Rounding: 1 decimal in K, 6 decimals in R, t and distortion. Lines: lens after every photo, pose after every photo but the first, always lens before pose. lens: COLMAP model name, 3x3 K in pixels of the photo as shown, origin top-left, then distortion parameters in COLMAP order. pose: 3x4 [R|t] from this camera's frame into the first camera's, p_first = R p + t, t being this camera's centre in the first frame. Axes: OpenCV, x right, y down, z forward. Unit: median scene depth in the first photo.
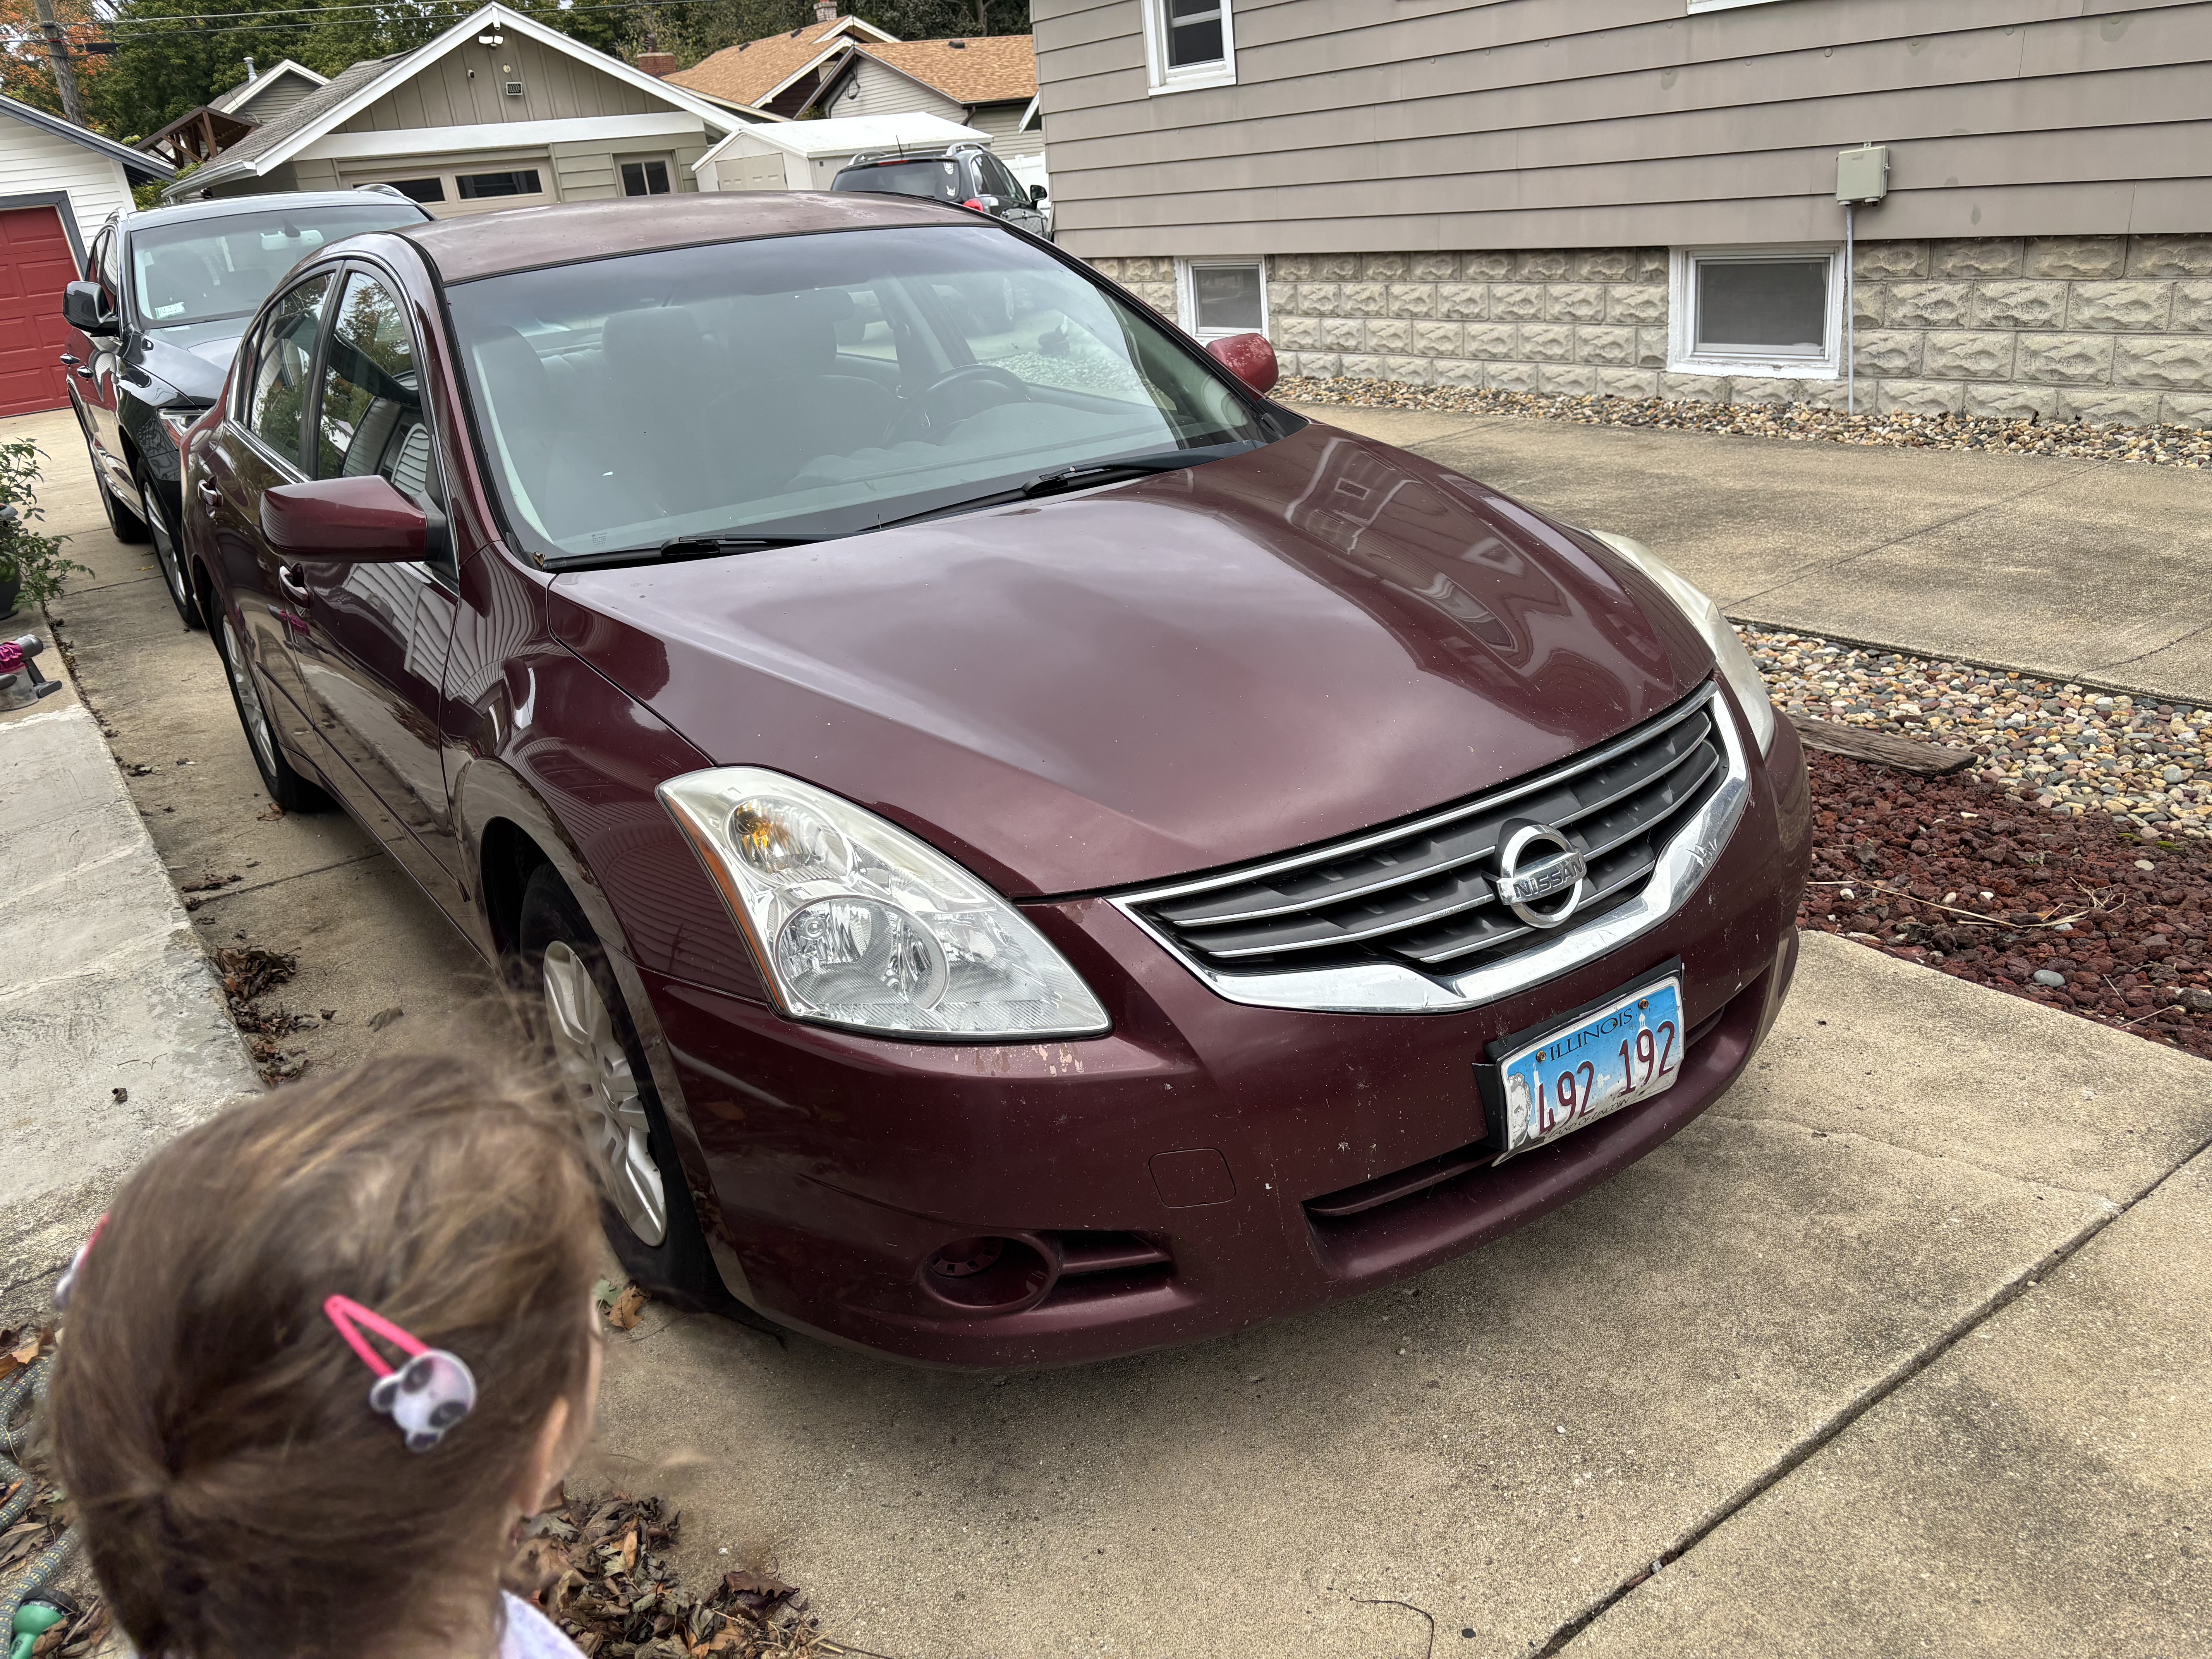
lens RADIAL K [[1661.3, 0, 1112.9], [0, 1661.3, 828.3], [0, 0, 1]] dist [-0.022142, -0.010993]
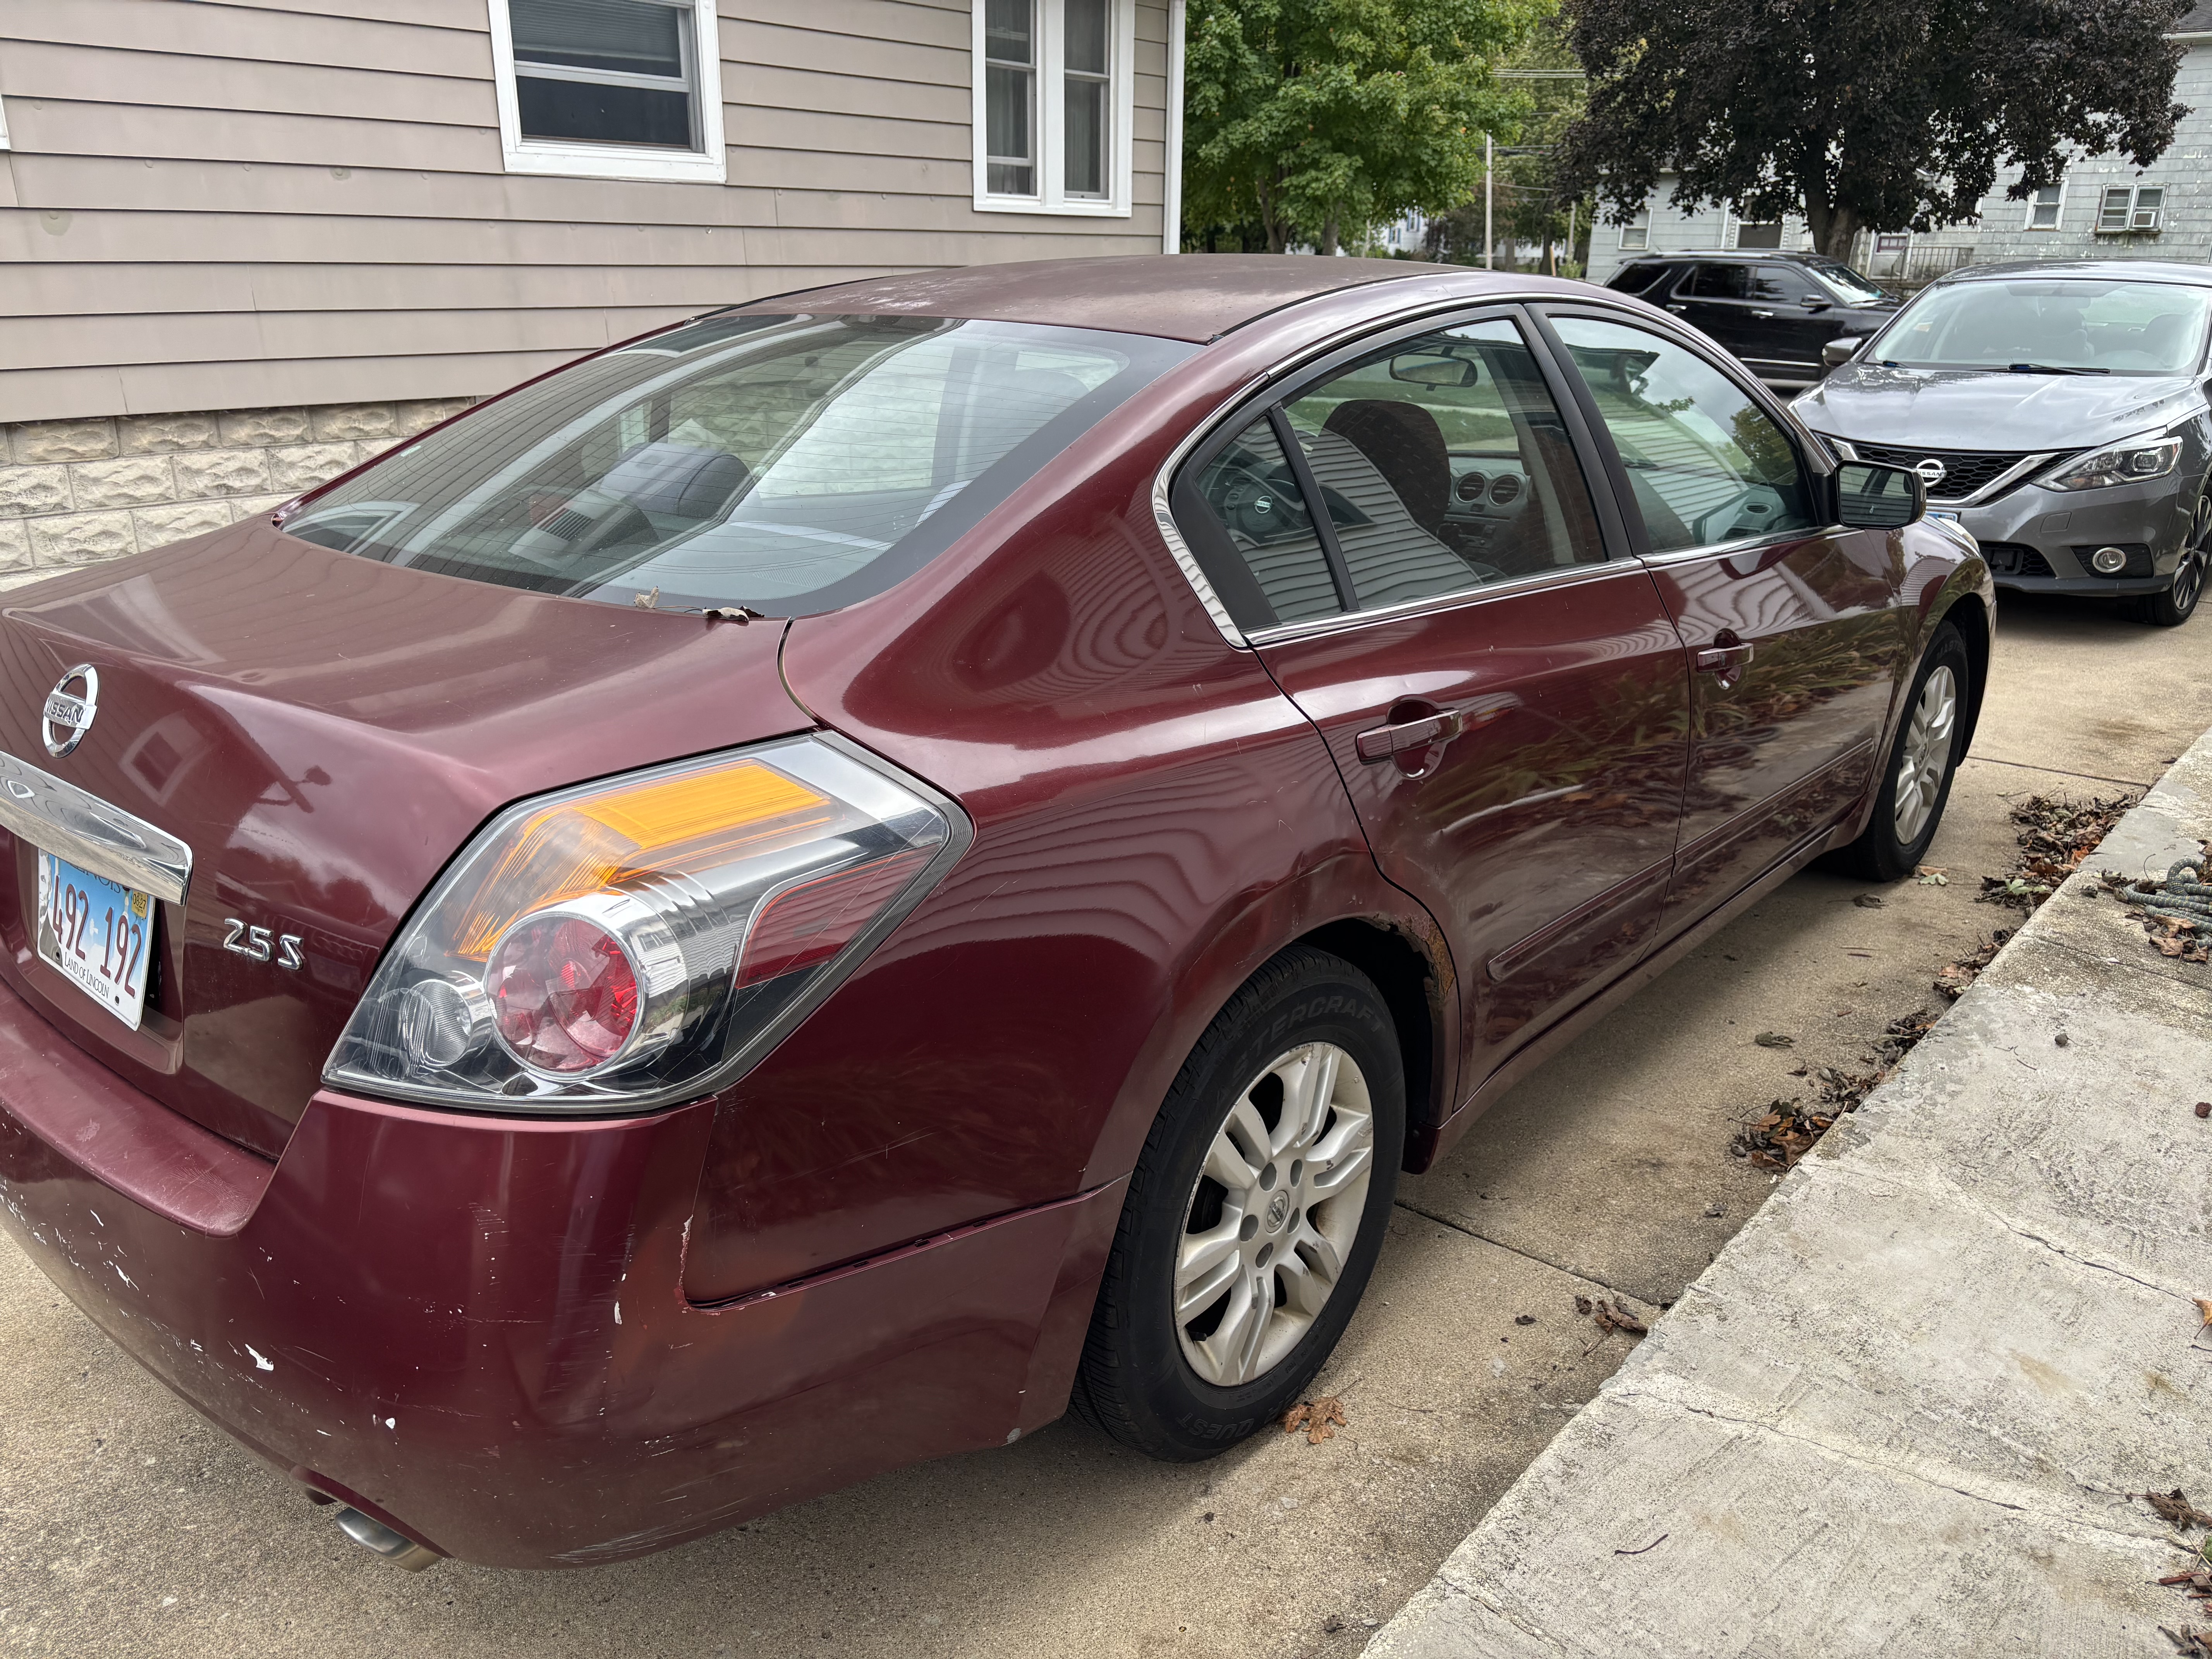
lens RADIAL K [[1661.3, 0, 1112.4], [0, 1661.3, 833.0], [0, 0, 1]] dist [-0.022142, -0.010993]
pose [[-0.238150, -0.223570, 0.945146, -0.594038], [0.363421, 0.881936, 0.300190, -0.211530], [-0.900672, 0.414976, -0.128784, 0.674190]]
